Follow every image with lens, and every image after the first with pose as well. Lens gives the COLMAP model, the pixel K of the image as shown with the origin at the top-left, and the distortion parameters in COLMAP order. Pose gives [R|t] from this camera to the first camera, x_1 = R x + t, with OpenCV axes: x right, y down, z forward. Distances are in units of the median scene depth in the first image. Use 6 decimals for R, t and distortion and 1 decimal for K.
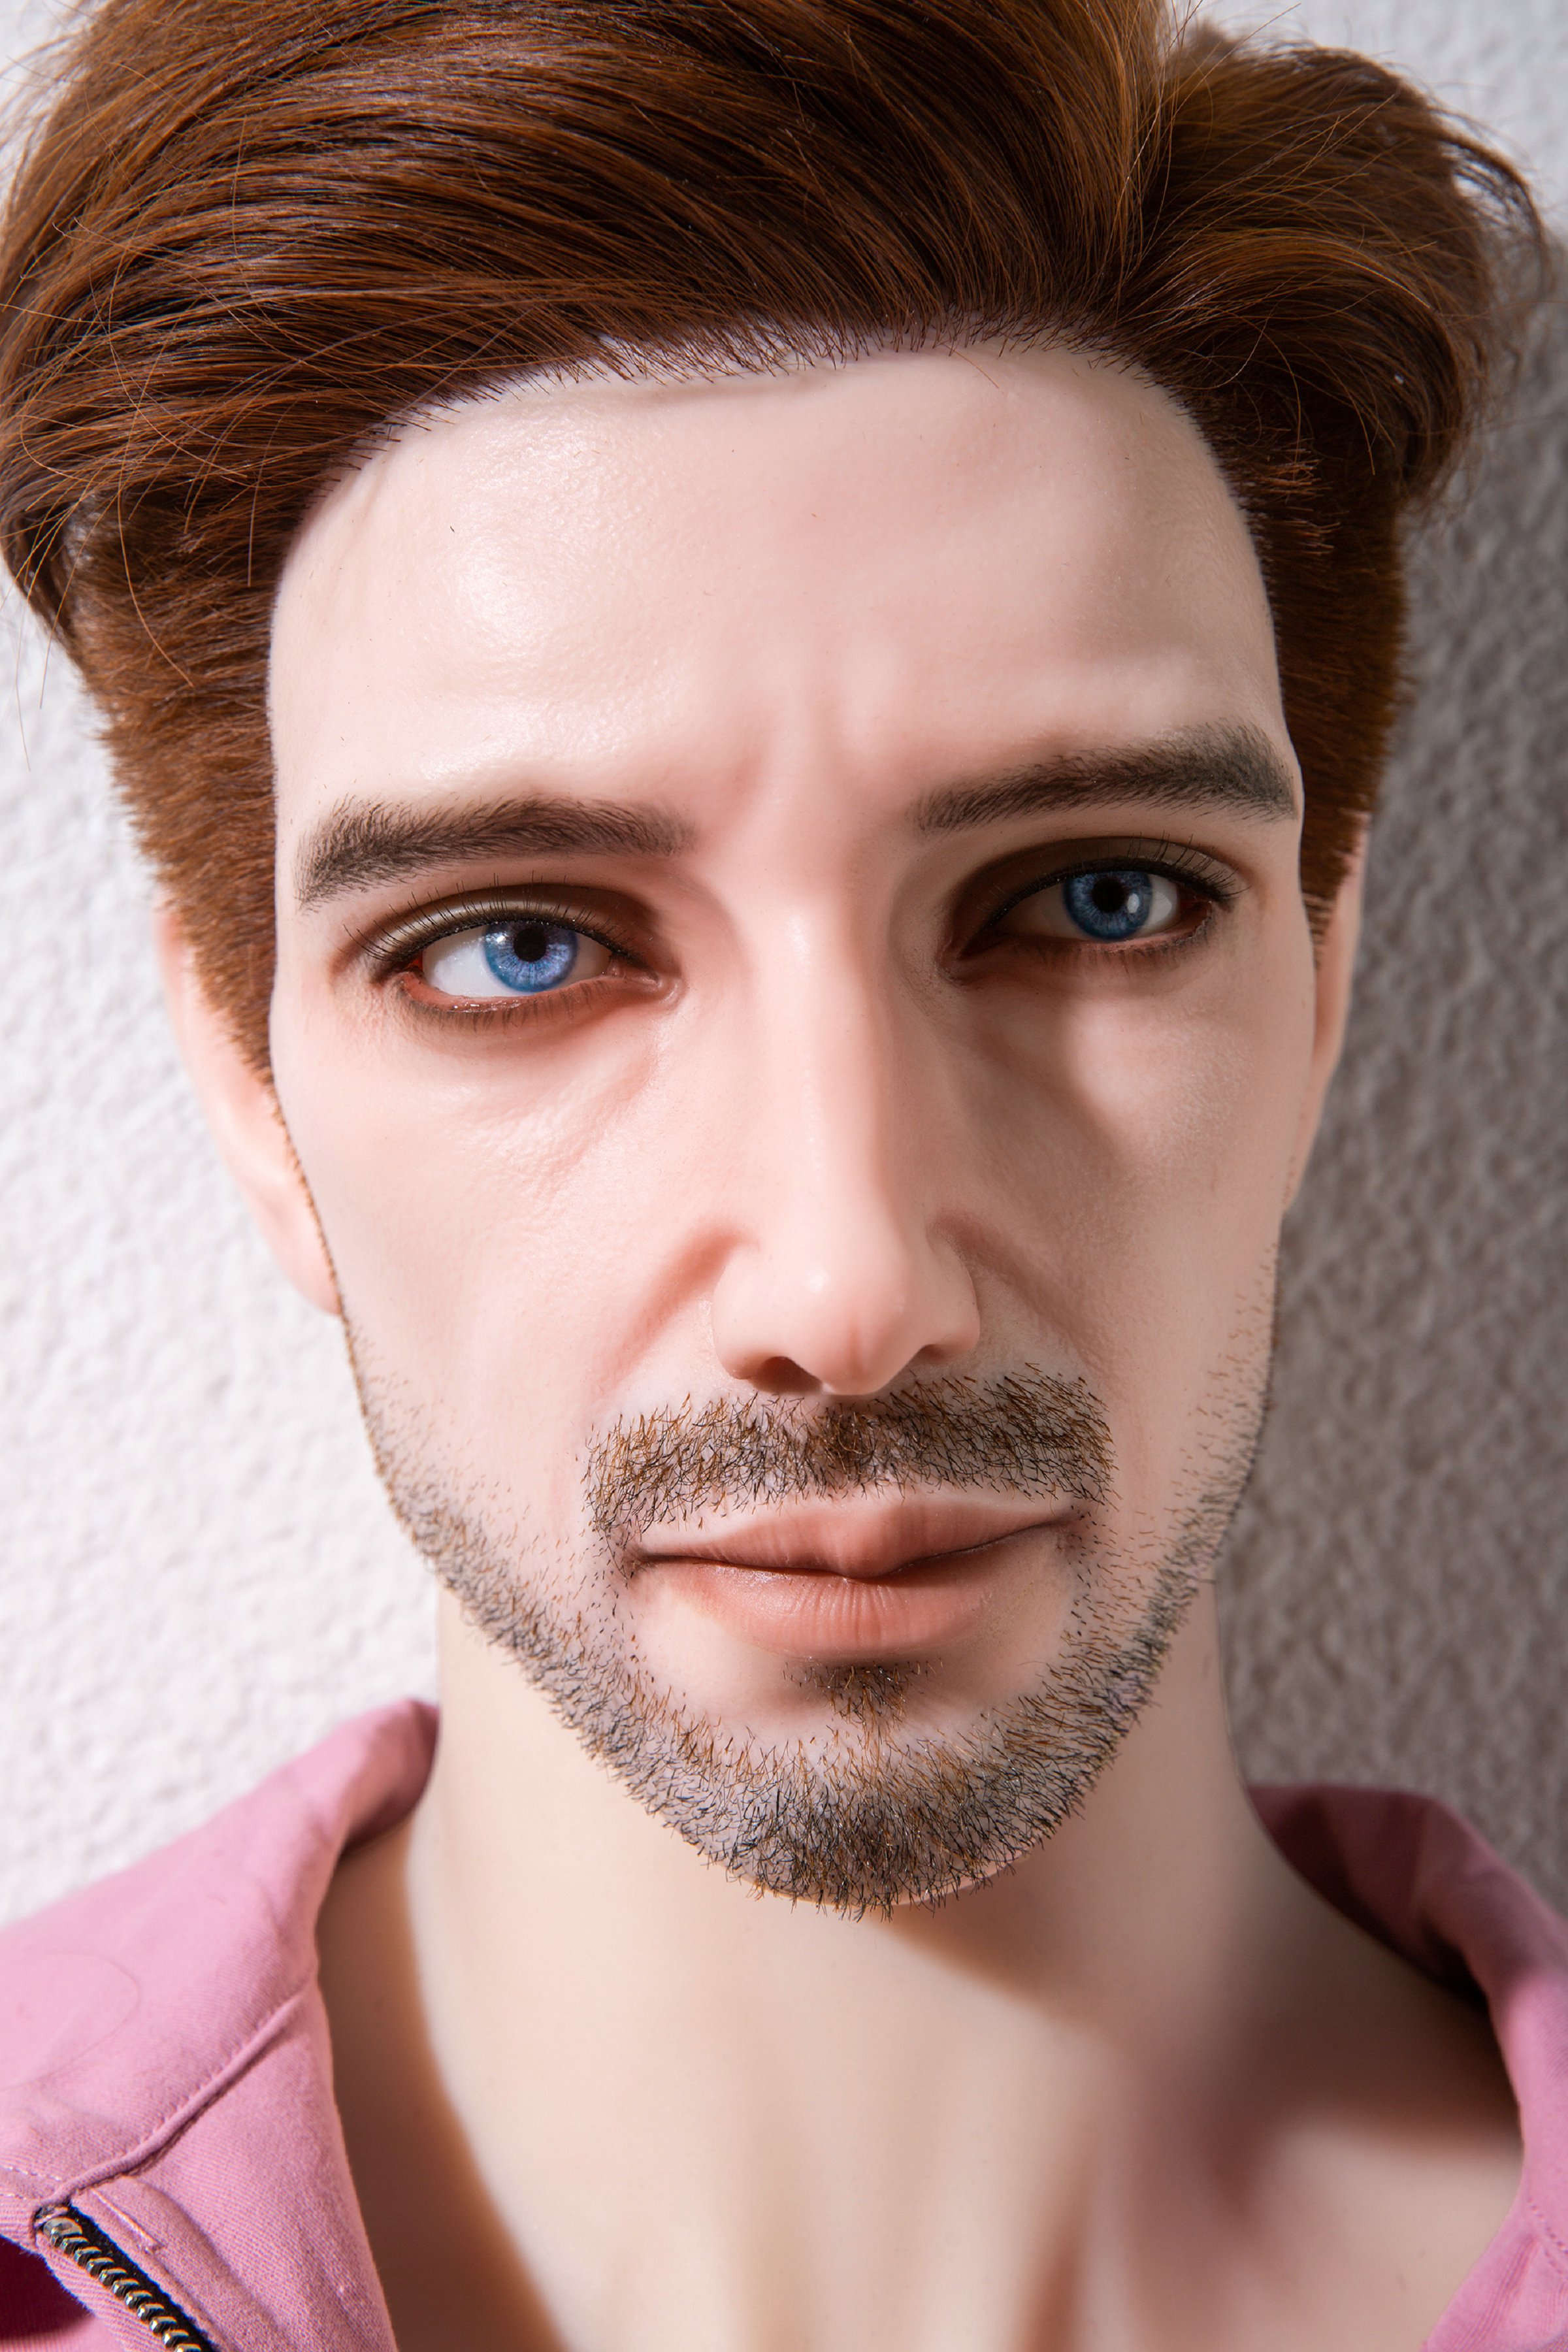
lens RADIAL K [[4015.6, 0, 784.0], [0, 4015.6, 1176.0], [0, 0, 1]] dist [0.075274, 0.142330]
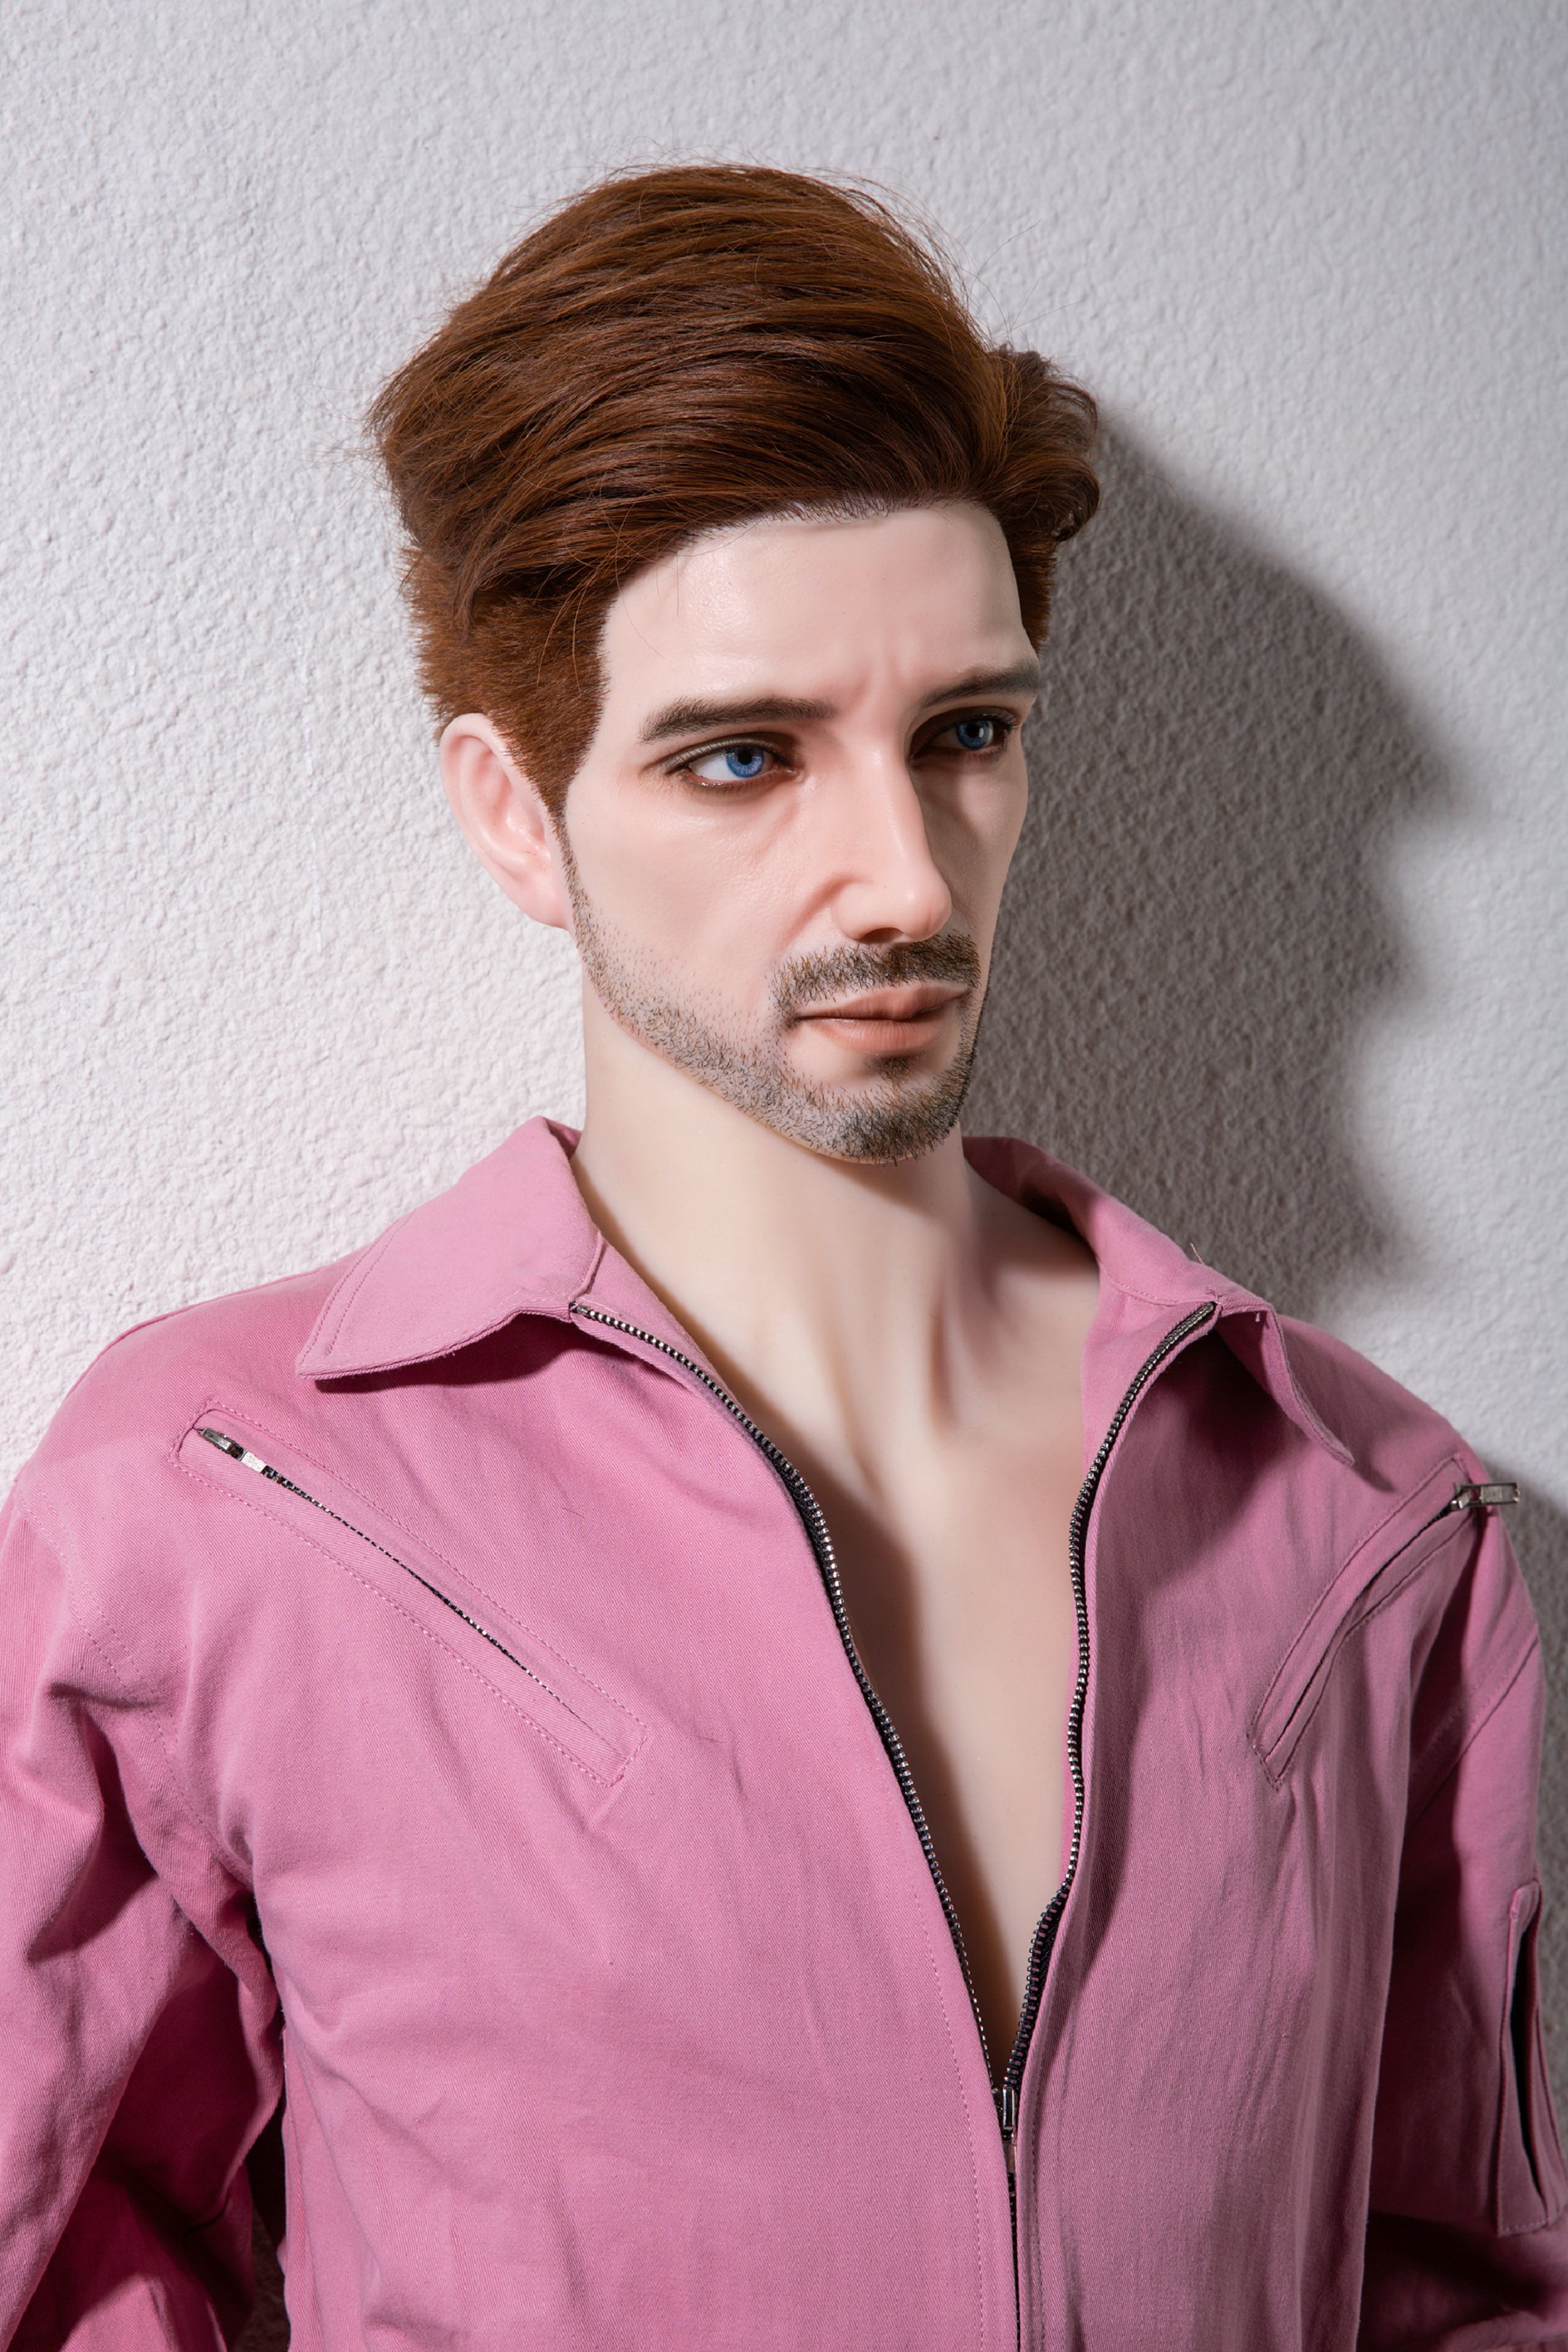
lens RADIAL K [[4242.1, 0, 784.0], [0, 4242.1, 1176.0], [0, 0, 1]] dist [0.143465, 0.216358]
pose [[0.947392, -0.053033, 0.315652, -0.674019], [0.026784, 0.995854, 0.086928, -0.023644], [-0.318953, -0.073901, 0.944885, -1.096385]]
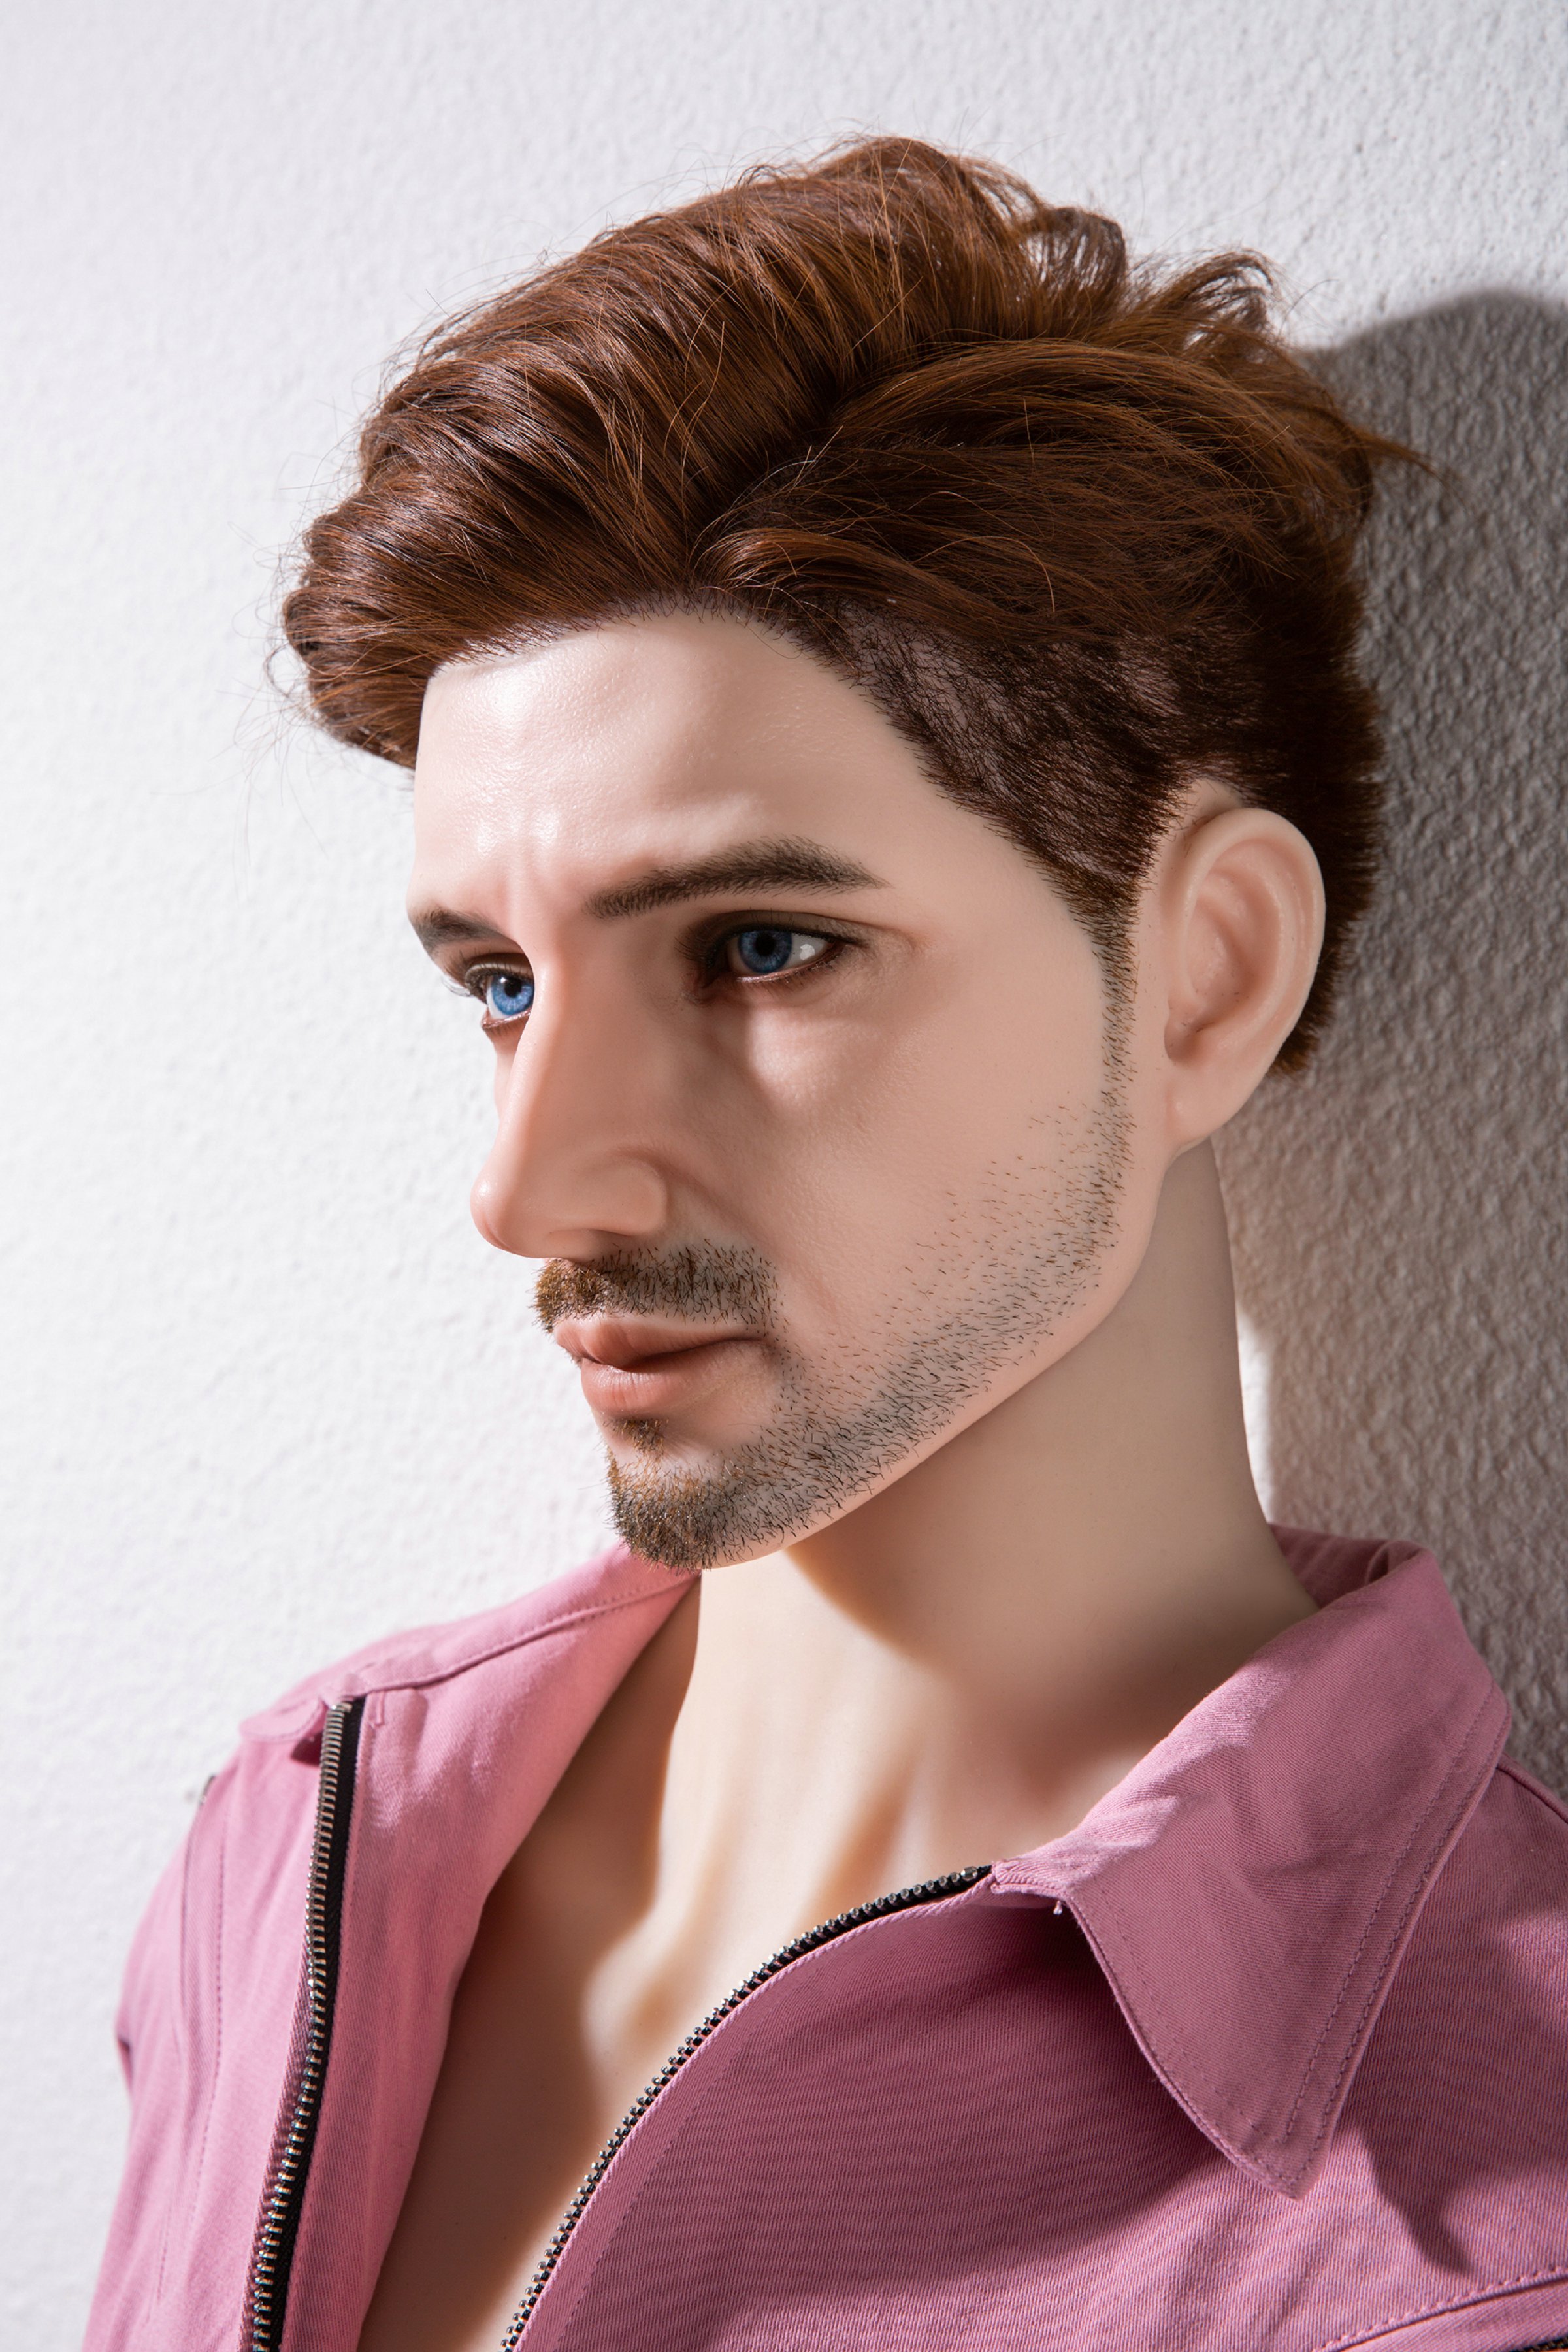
lens RADIAL K [[4143.1, 0, 784.0], [0, 4143.1, 1176.0], [0, 0, 1]] dist [0.122285, 0.161174]
pose [[0.707333, 0.005584, -0.706858, 1.011823], [0.035284, 0.998443, 0.043195, -0.040112], [0.705999, -0.055494, 0.706035, -0.125475]]
